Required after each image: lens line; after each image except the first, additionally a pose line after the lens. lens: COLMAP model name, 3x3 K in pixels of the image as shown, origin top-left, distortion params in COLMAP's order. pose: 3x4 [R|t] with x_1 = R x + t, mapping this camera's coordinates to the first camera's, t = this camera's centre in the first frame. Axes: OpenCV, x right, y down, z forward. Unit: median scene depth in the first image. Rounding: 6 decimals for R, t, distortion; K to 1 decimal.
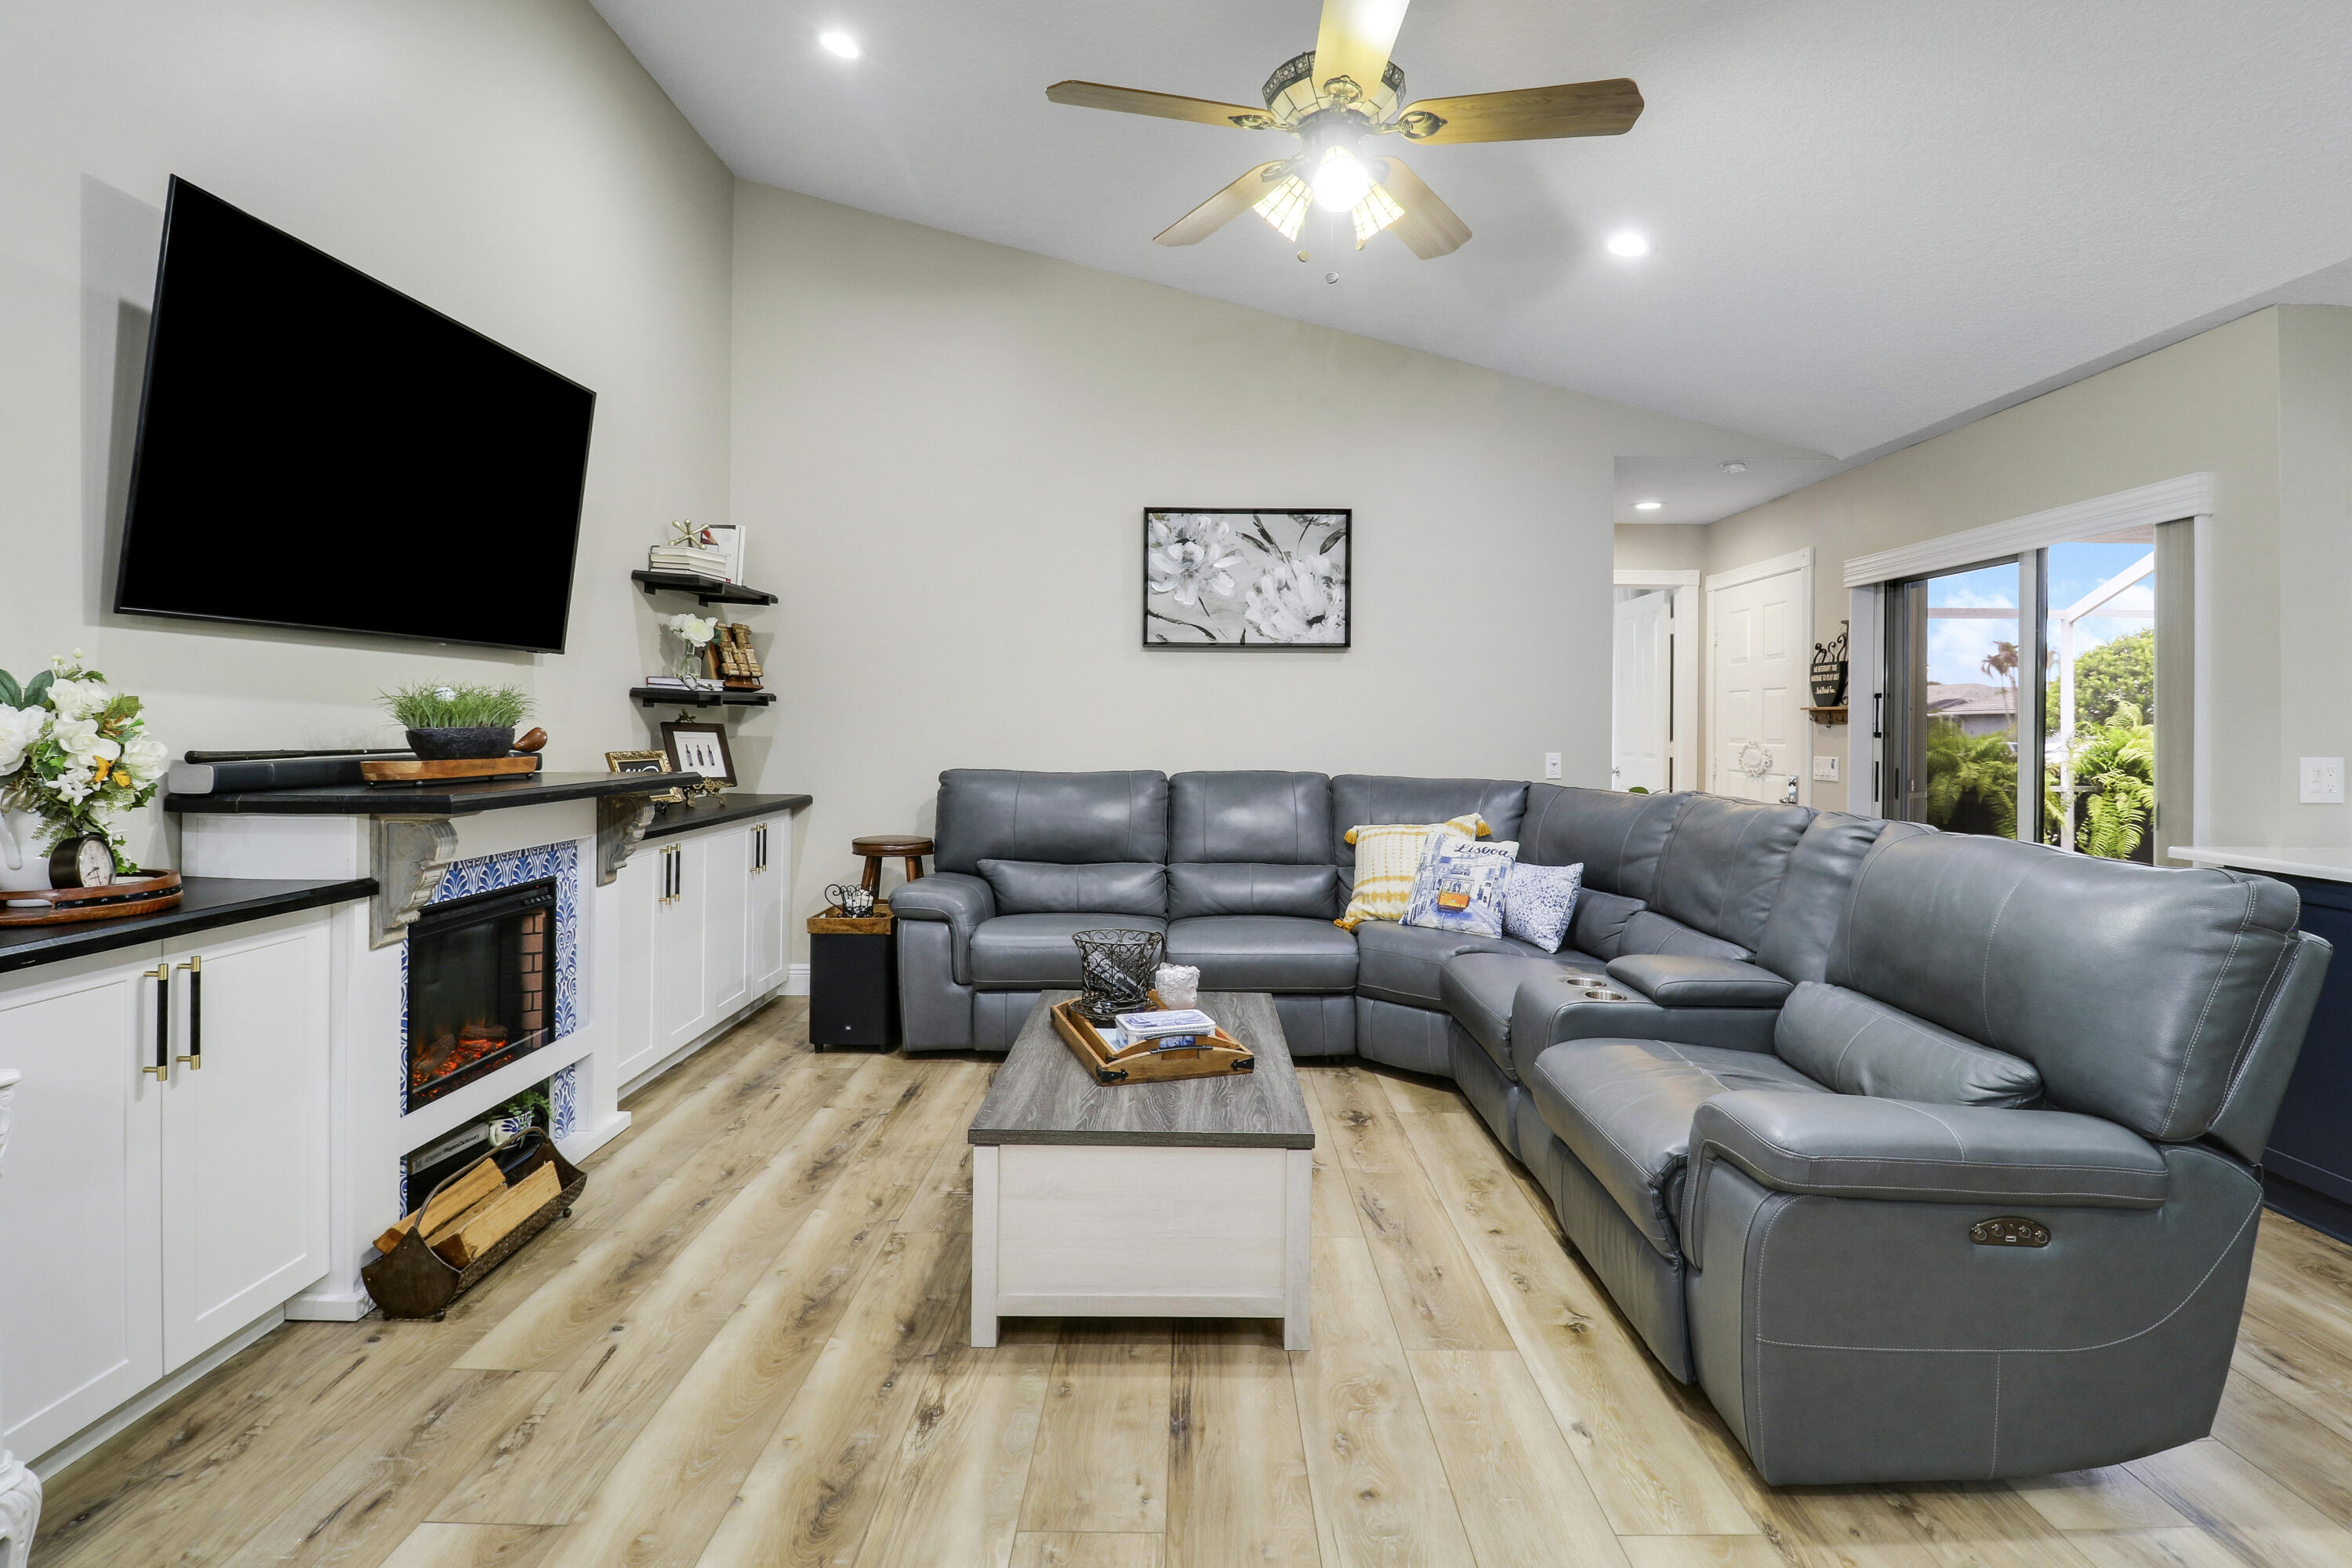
lens RADIAL K [[1103.2, 0, 1179.1], [0, 1103.2, 721.3], [0, 0, 1]] dist [-0.002473, -0.011936]
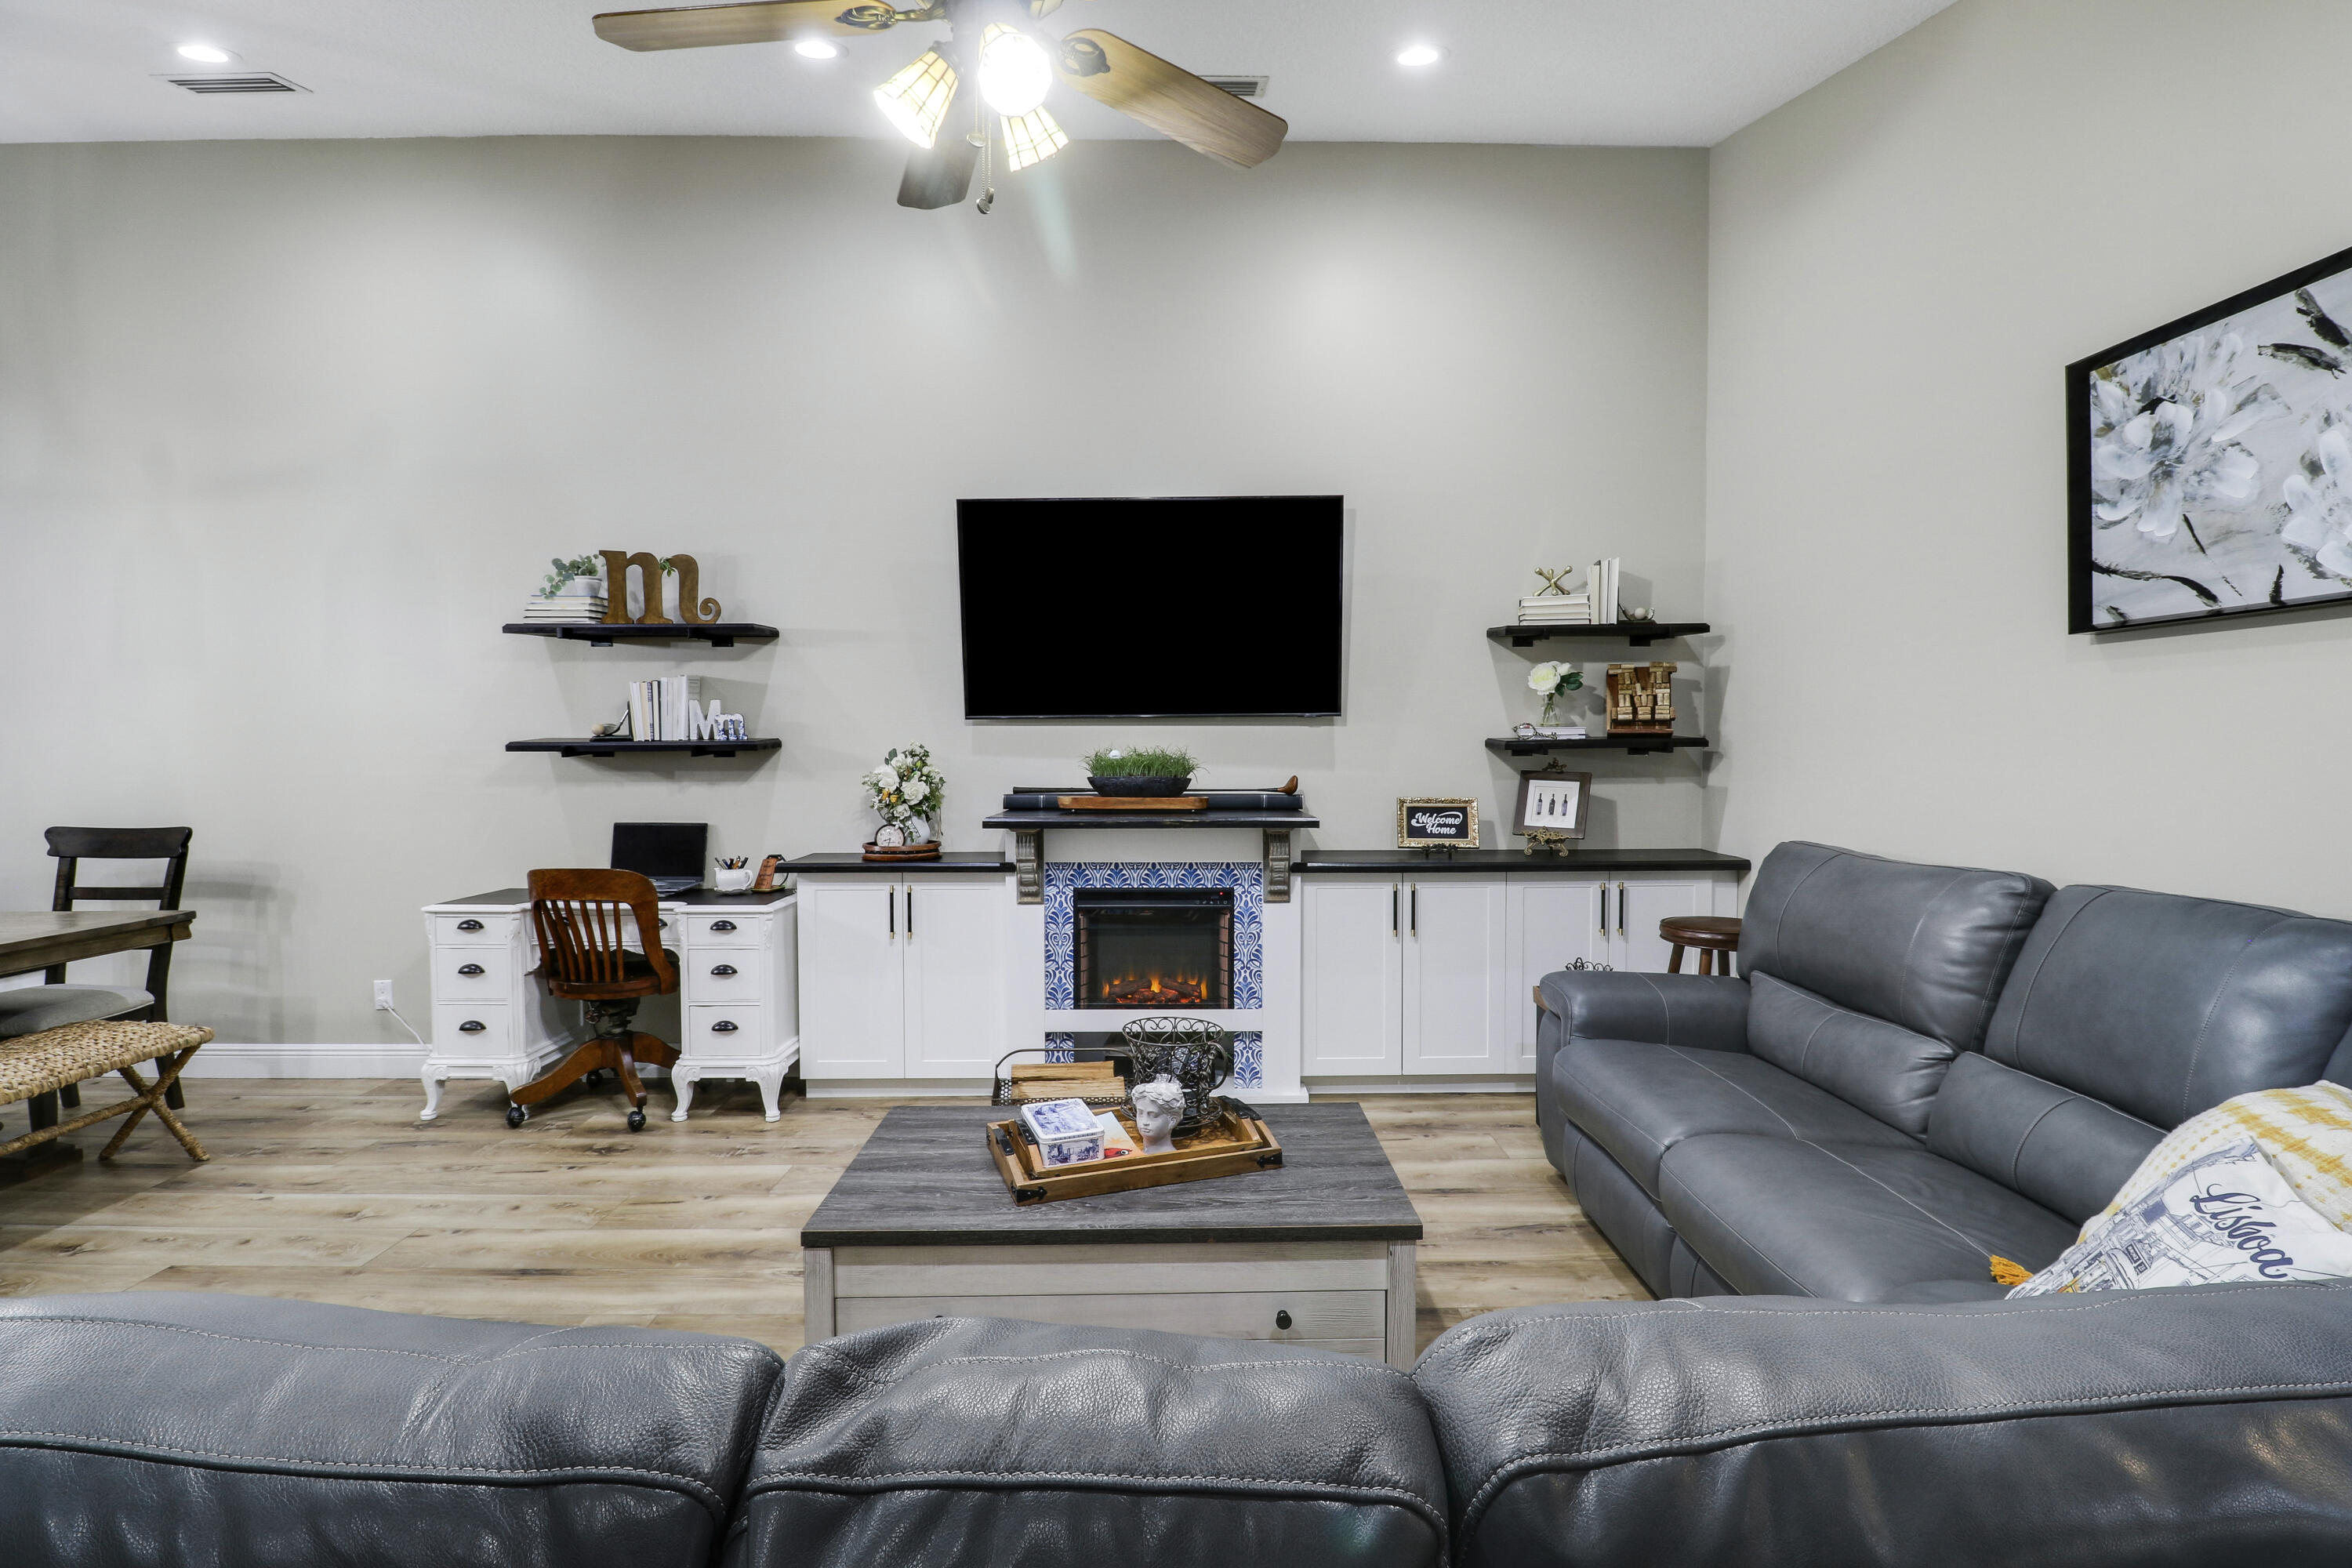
lens RADIAL K [[1103.2, 0, 1175.3], [0, 1103.2, 782.6], [0, 0, 1]] dist [-0.002473, -0.011936]
pose [[0.006459, 0.026126, -0.999638, 0.500771], [0.003067, 0.999653, 0.026146, -0.014290], [0.999974, -0.003235, 0.006376, 0.603434]]
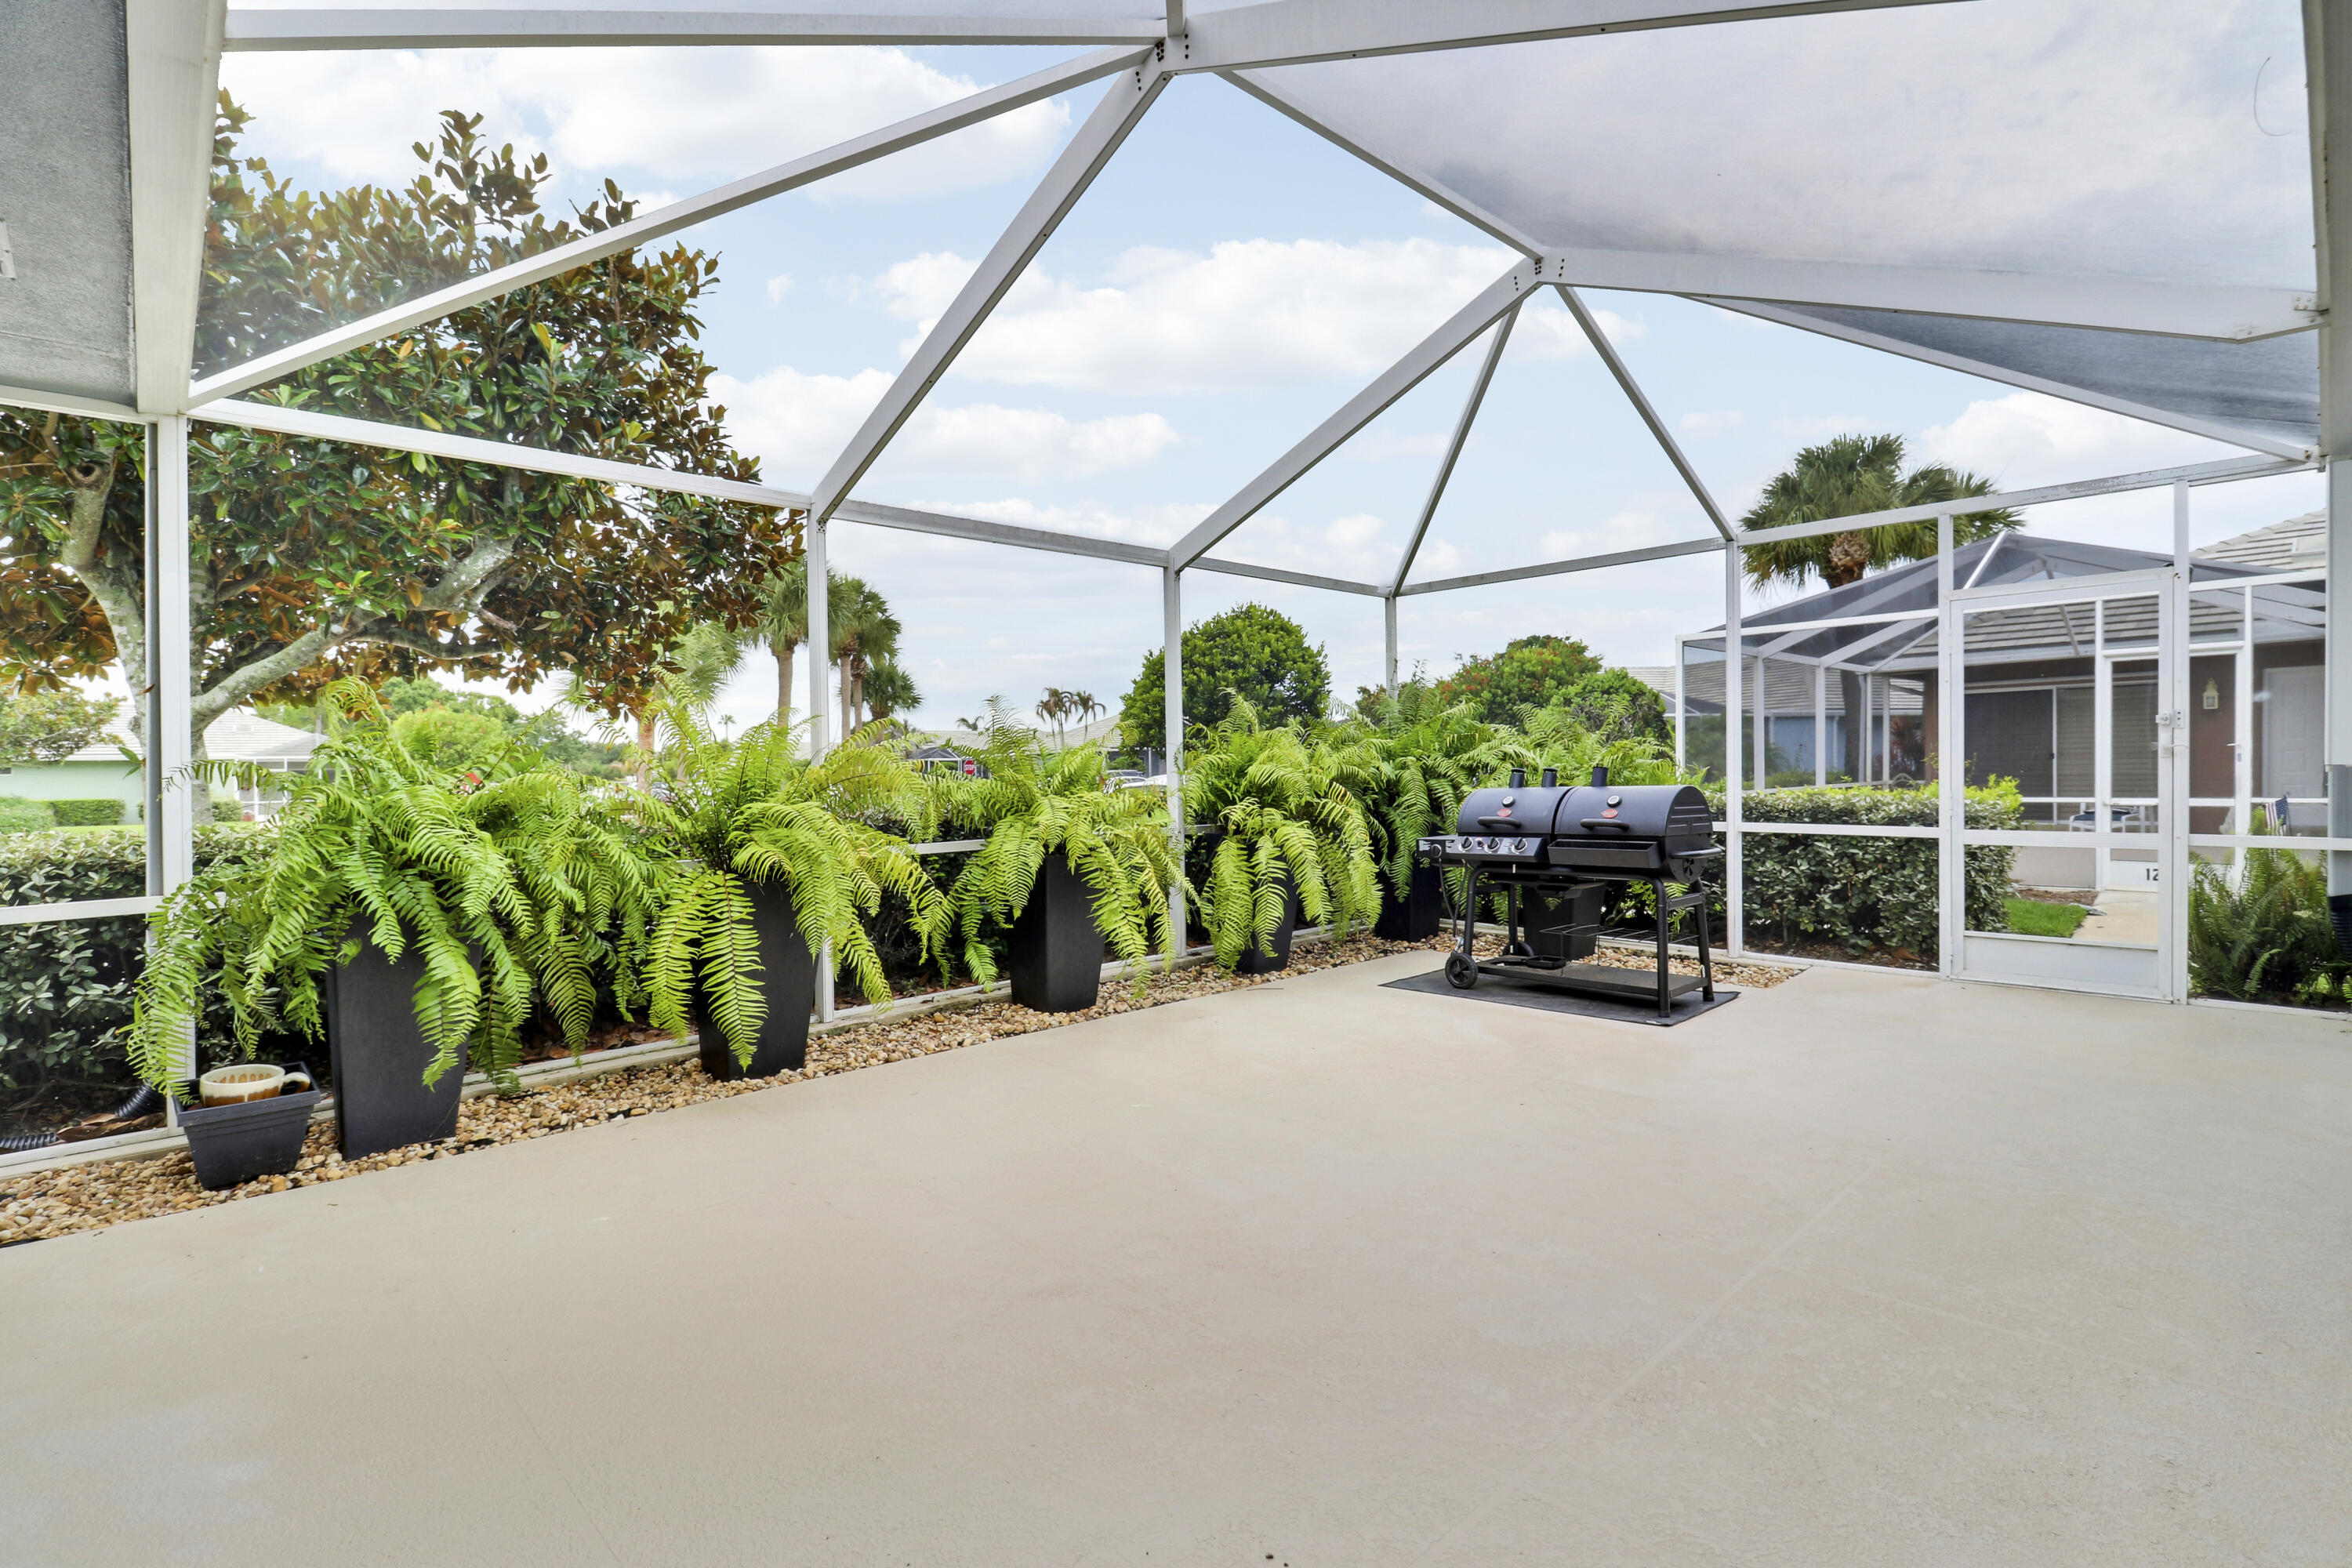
lens RADIAL K [[1103.2, 0, 1182.9], [0, 1103.2, 781.2], [0, 0, 1]] dist [-0.002473, -0.011936]
pose [[0.721068, -0.029746, 0.692225, 0.850130], [0.024569, 0.999547, 0.017360, 0.048978], [-0.692428, 0.004489, 0.721473, 1.229245]]
